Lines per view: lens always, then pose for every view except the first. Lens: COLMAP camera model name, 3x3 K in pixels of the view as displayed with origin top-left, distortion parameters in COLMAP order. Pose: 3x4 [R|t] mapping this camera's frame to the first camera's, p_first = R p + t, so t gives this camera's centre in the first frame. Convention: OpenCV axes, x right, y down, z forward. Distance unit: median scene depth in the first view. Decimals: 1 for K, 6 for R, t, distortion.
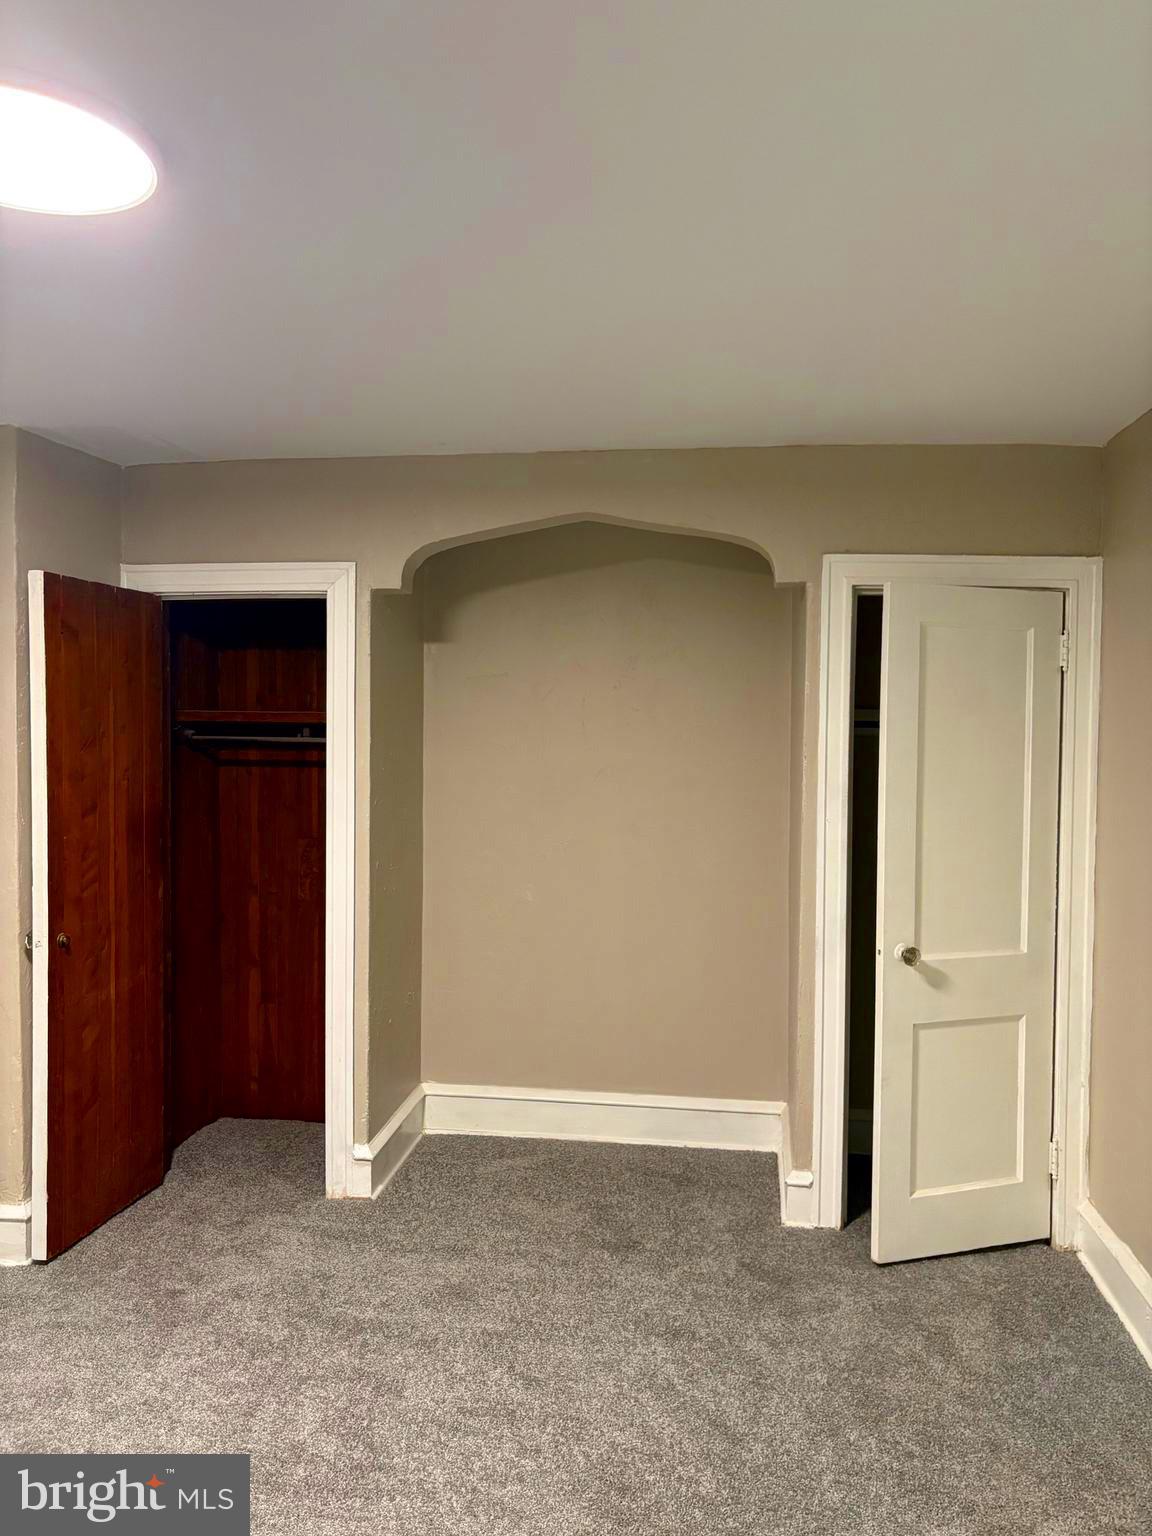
lens RADIAL K [[1136.0, 0, 576.0], [0, 1136.0, 768.0], [0, 0, 1]] dist [0.007199, 0.003606]
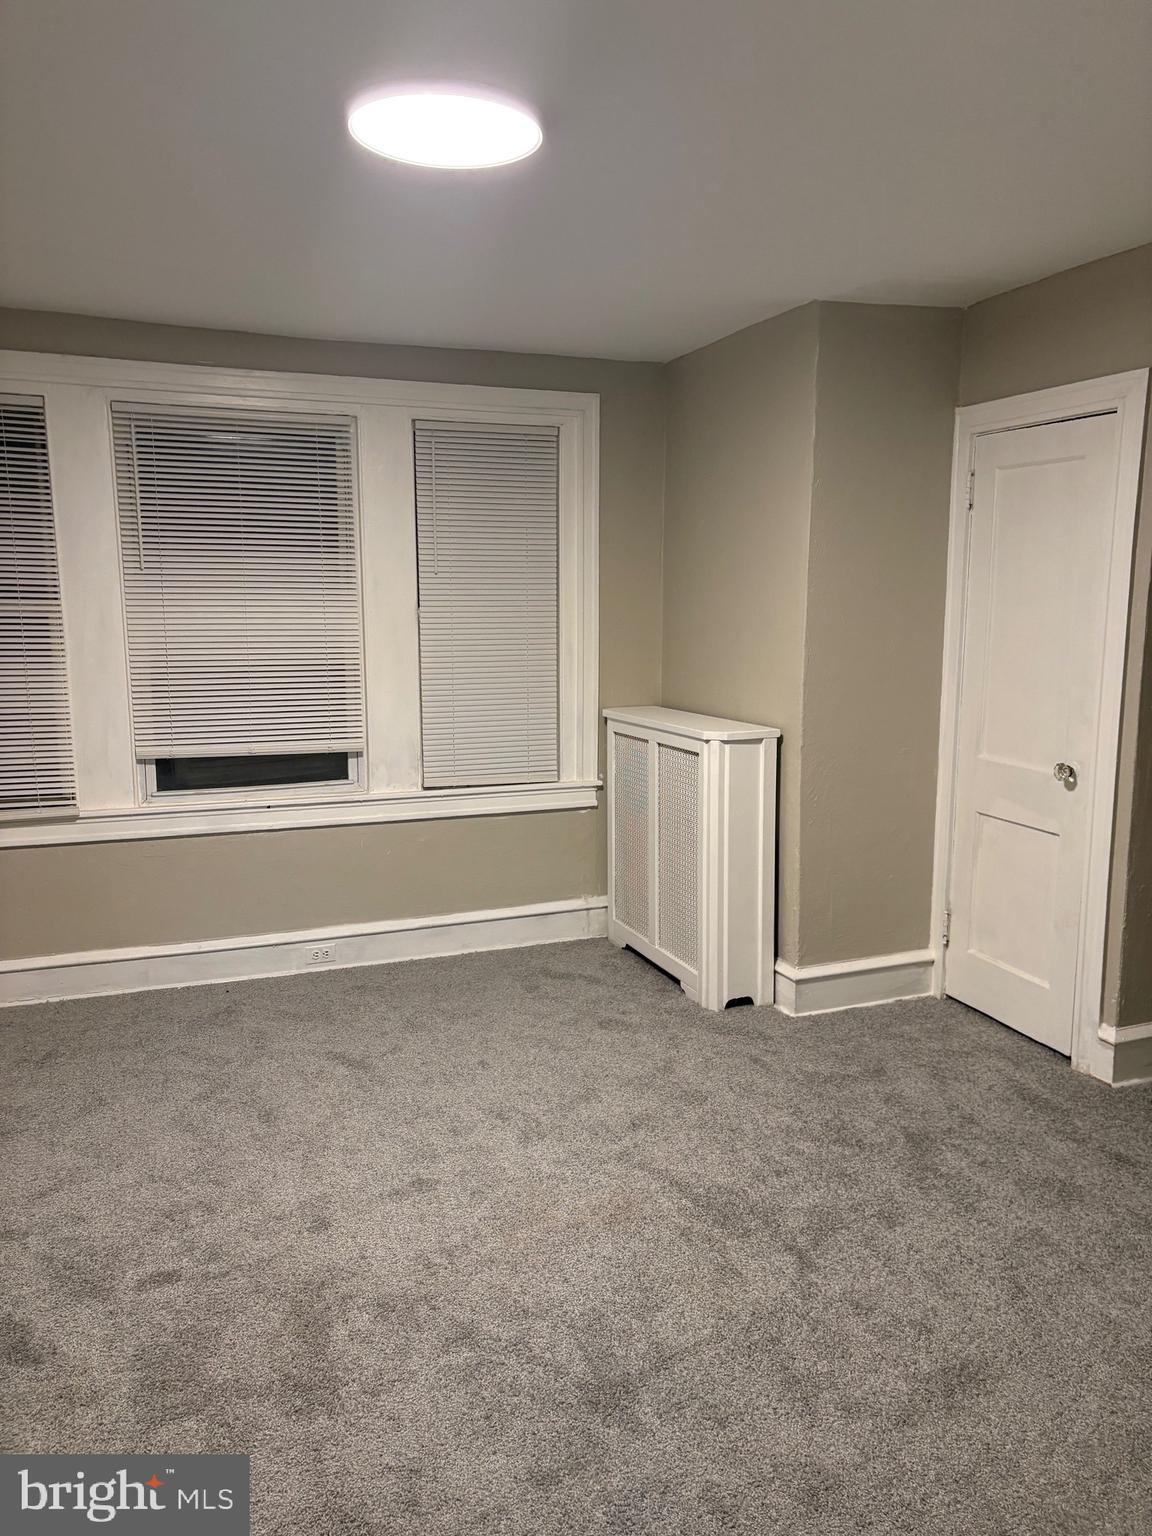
lens RADIAL K [[1136.0, 0, 576.0], [0, 1136.0, 768.0], [0, 0, 1]] dist [0.007199, 0.003606]
pose [[0.484909, 0.133363, -0.864337, 0.401410], [-0.016688, 0.989536, 0.143318, 0.000088], [0.874405, -0.055073, 0.482060, 0.208704]]
